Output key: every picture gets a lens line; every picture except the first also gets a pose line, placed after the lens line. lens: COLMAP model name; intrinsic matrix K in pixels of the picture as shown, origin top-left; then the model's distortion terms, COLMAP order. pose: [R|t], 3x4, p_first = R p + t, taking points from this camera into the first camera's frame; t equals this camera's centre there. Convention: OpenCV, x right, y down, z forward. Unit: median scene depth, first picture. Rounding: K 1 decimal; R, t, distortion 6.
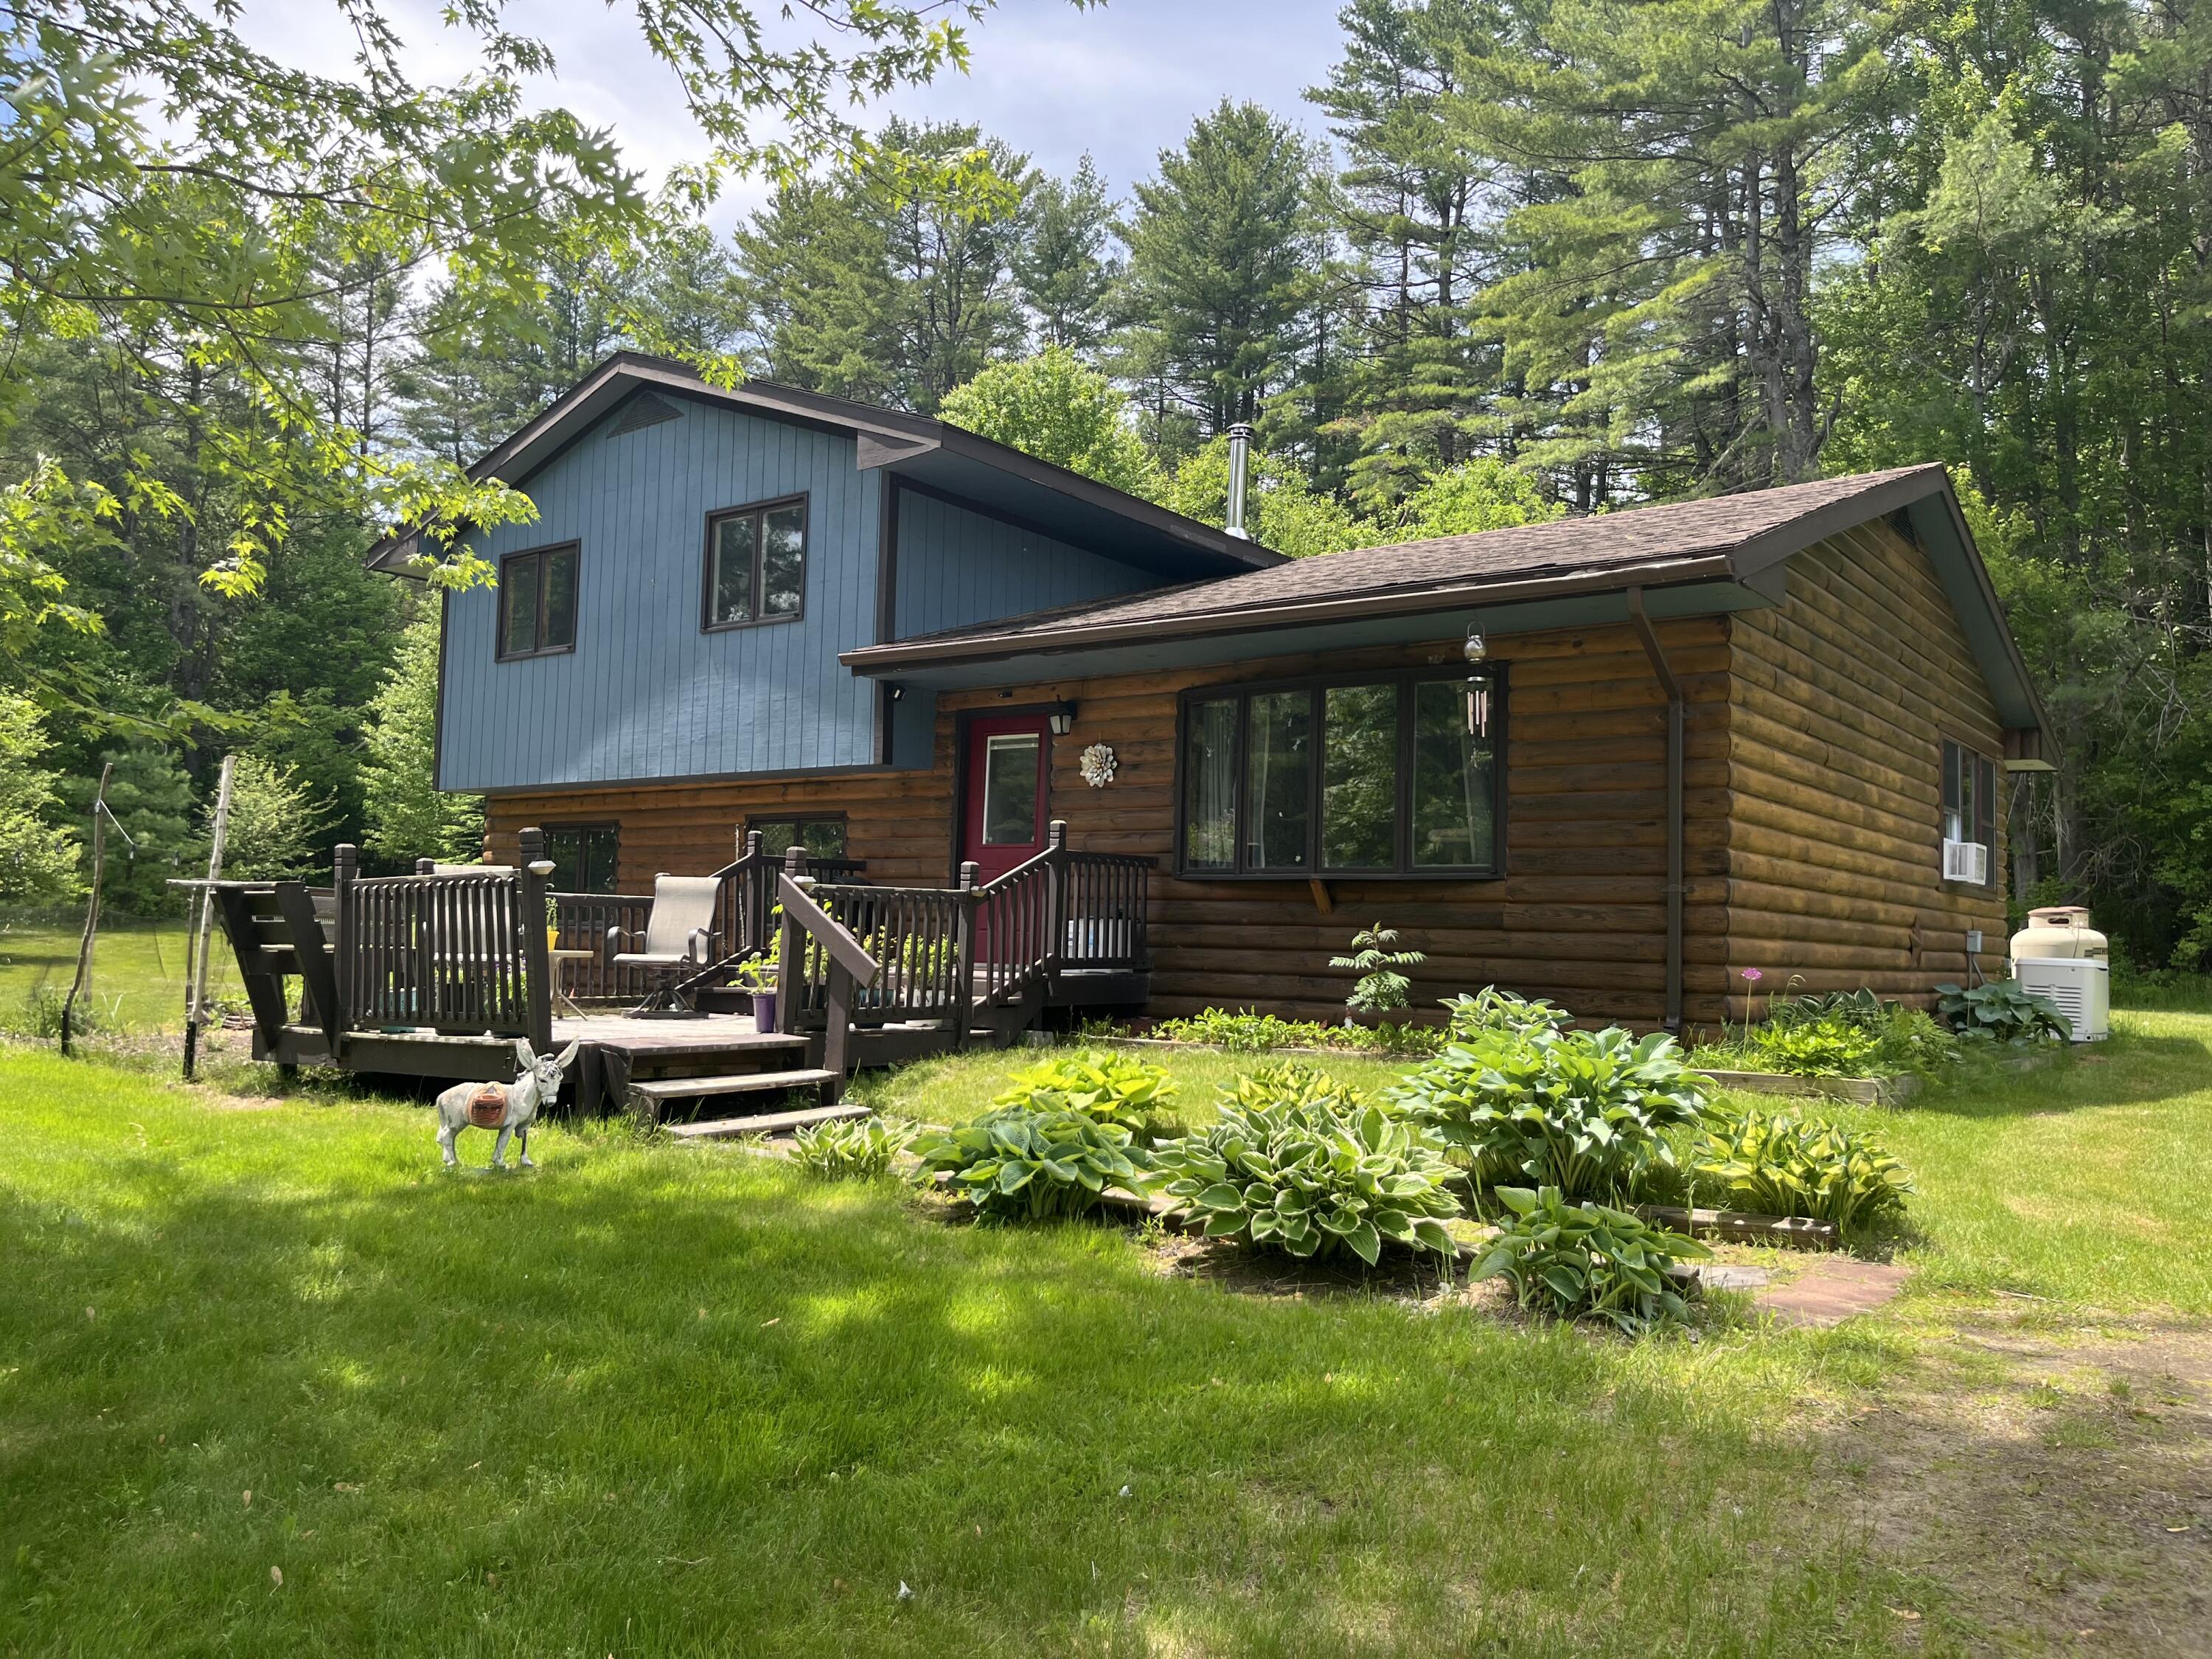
lens RADIAL K [[1639.6, 0, 1086.4], [0, 1639.6, 839.4], [0, 0, 1]] dist [0.089460, -0.137464]
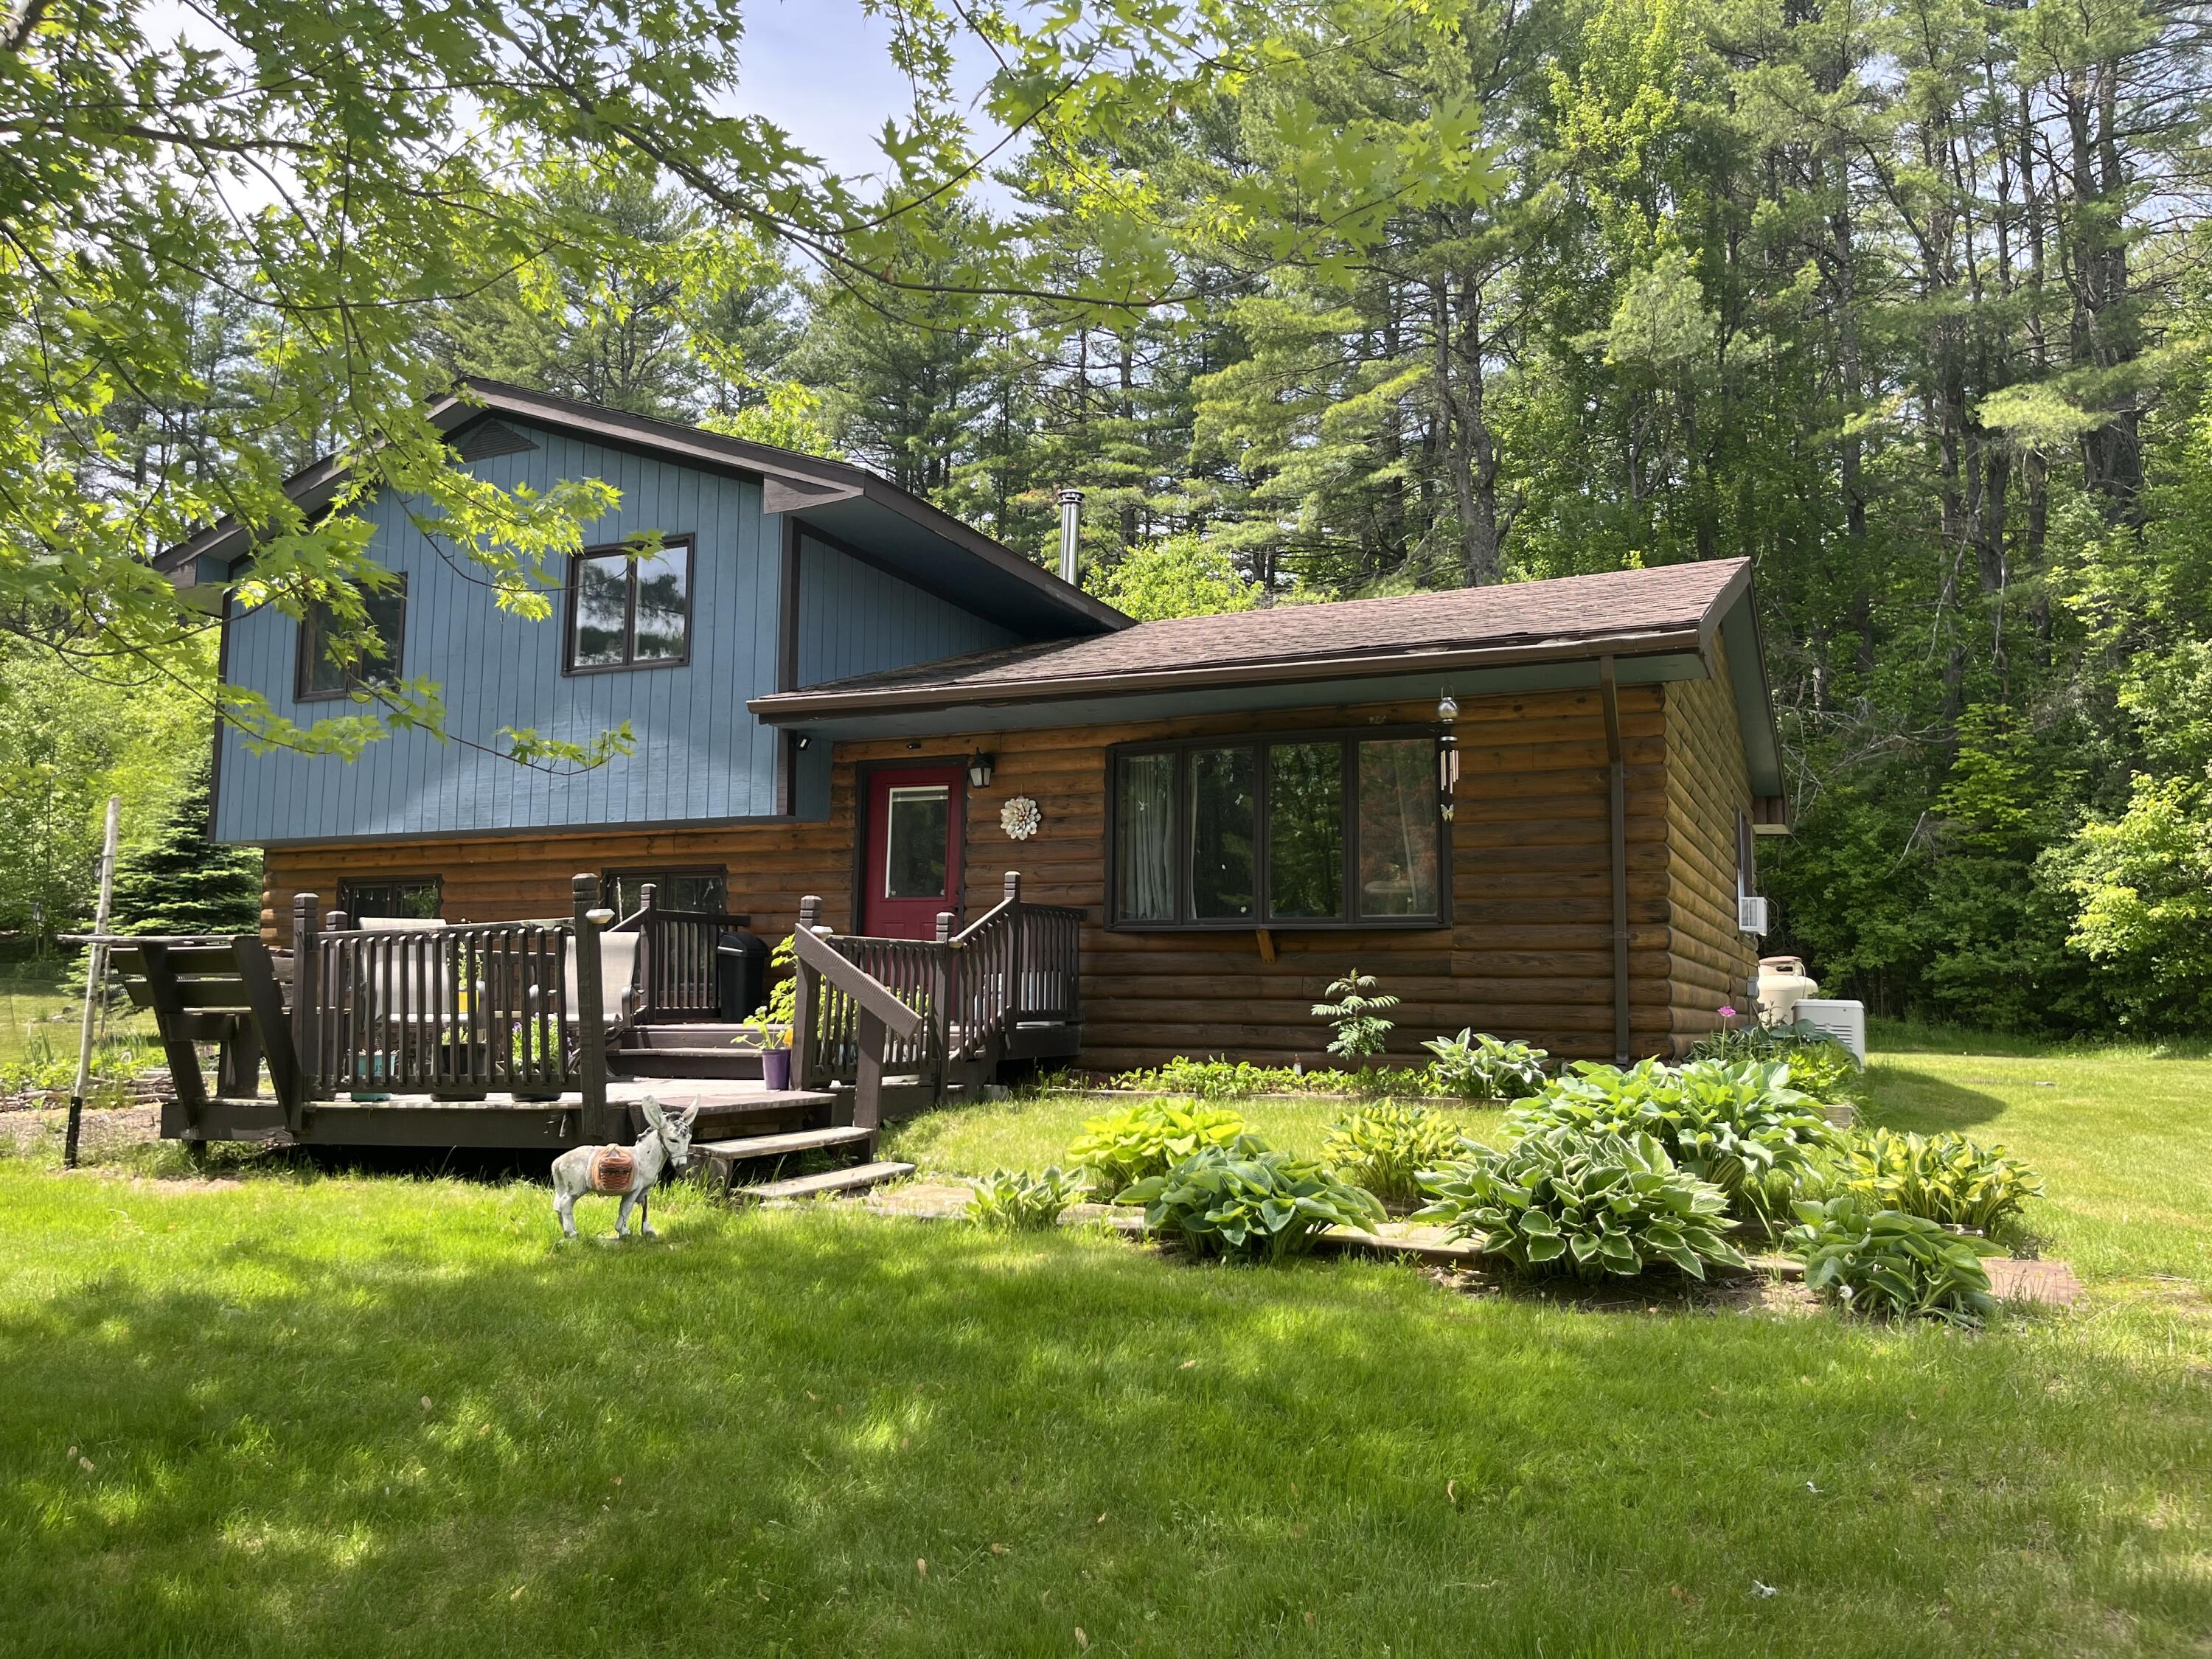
lens RADIAL K [[1639.6, 0, 1086.4], [0, 1639.6, 839.4], [0, 0, 1]] dist [0.089460, -0.137464]
pose [[0.976166, 0.007219, 0.216906, -0.180213], [0.001209, 0.999250, -0.038696, 0.006915], [-0.217023, 0.038036, 0.975425, 0.016521]]
